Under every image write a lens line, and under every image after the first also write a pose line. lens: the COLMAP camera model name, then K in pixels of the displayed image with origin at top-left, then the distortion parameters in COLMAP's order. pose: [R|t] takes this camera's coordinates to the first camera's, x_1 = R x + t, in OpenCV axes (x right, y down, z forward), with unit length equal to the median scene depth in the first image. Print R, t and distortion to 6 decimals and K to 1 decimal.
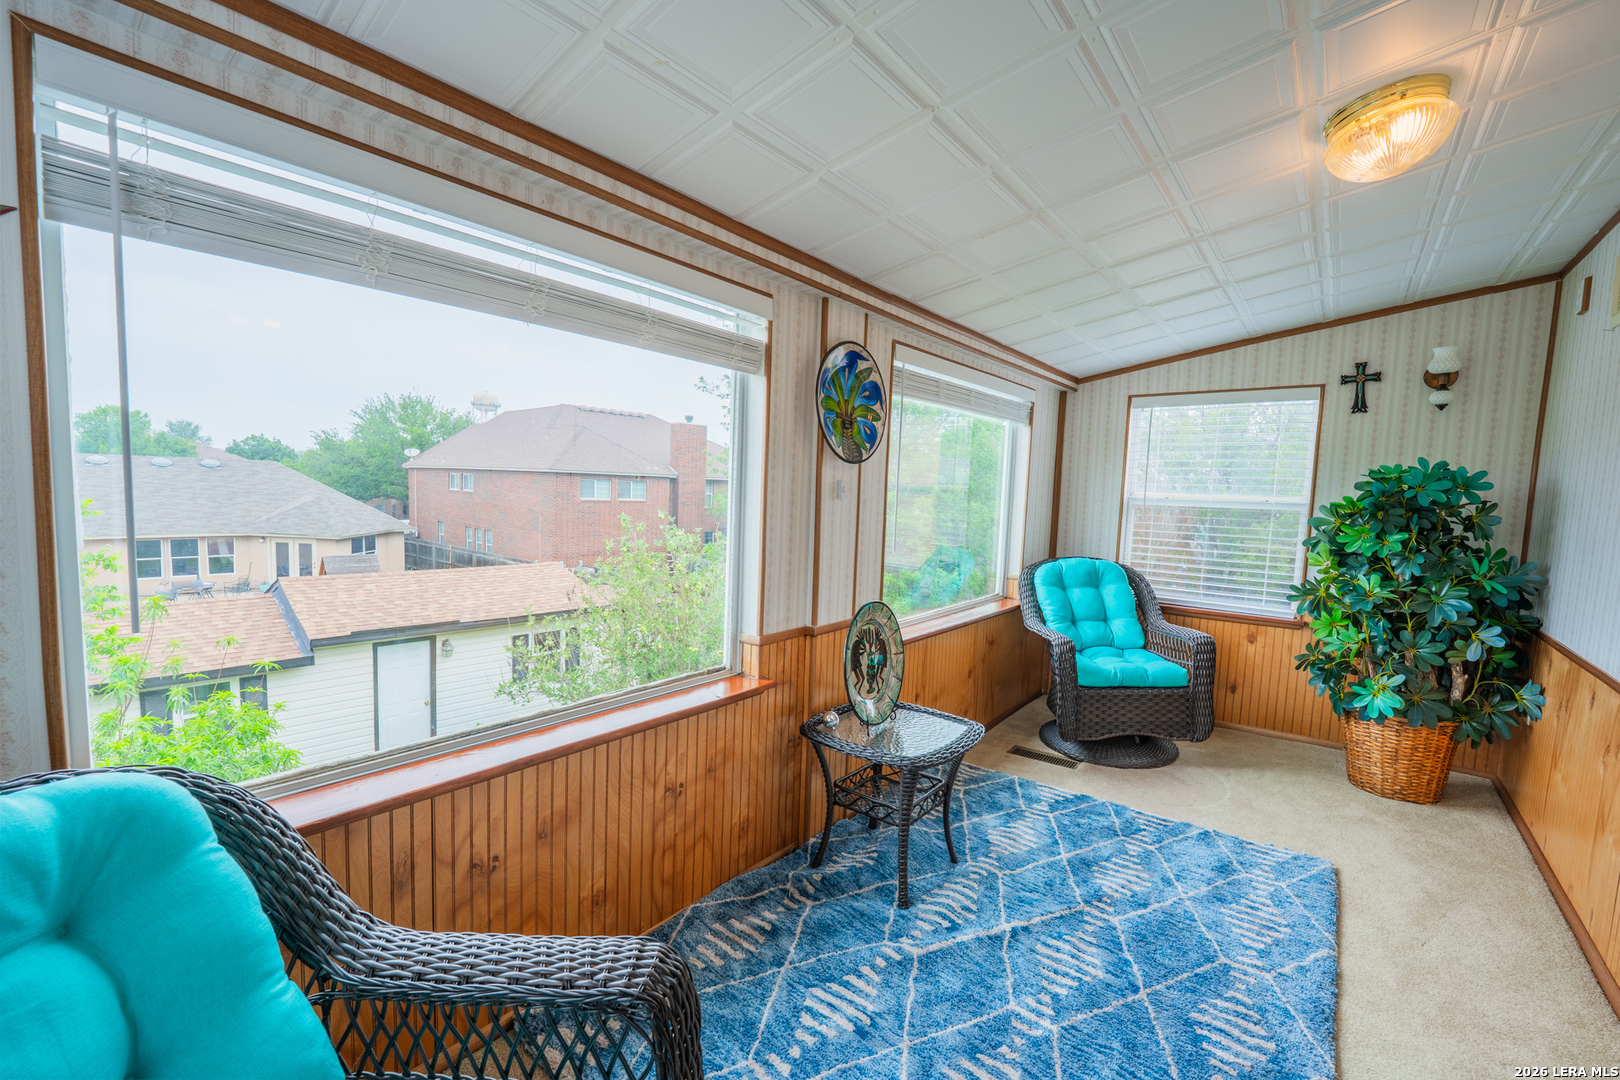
lens RADIAL K [[665.6, 0, 810.5], [0, 665.6, 539.4], [0, 0, 1]] dist [-0.011009, -0.000665]
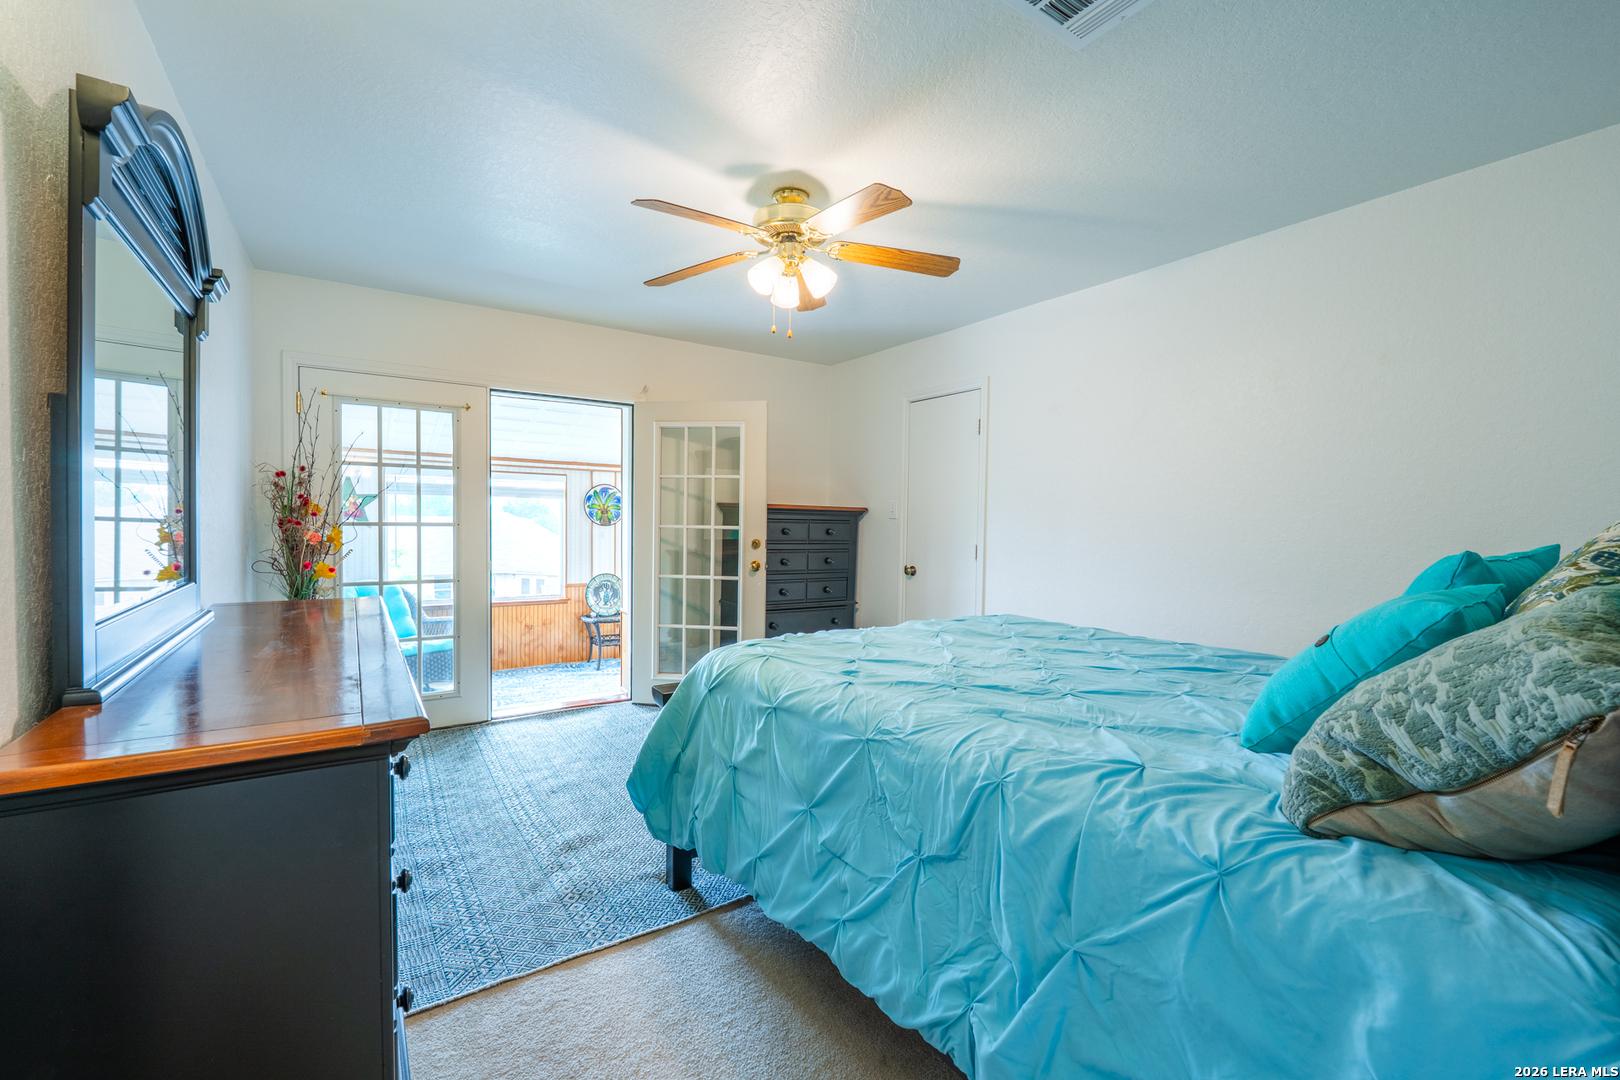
lens RADIAL K [[665.6, 0, 806.0], [0, 665.6, 532.0], [0, 0, 1]] dist [-0.011009, -0.000665]
pose [[0.955526, -0.026121, -0.293748, 1.785307], [0.004678, 0.997287, -0.073464, 0.129616], [0.294870, 0.068823, 0.953056, -1.513454]]
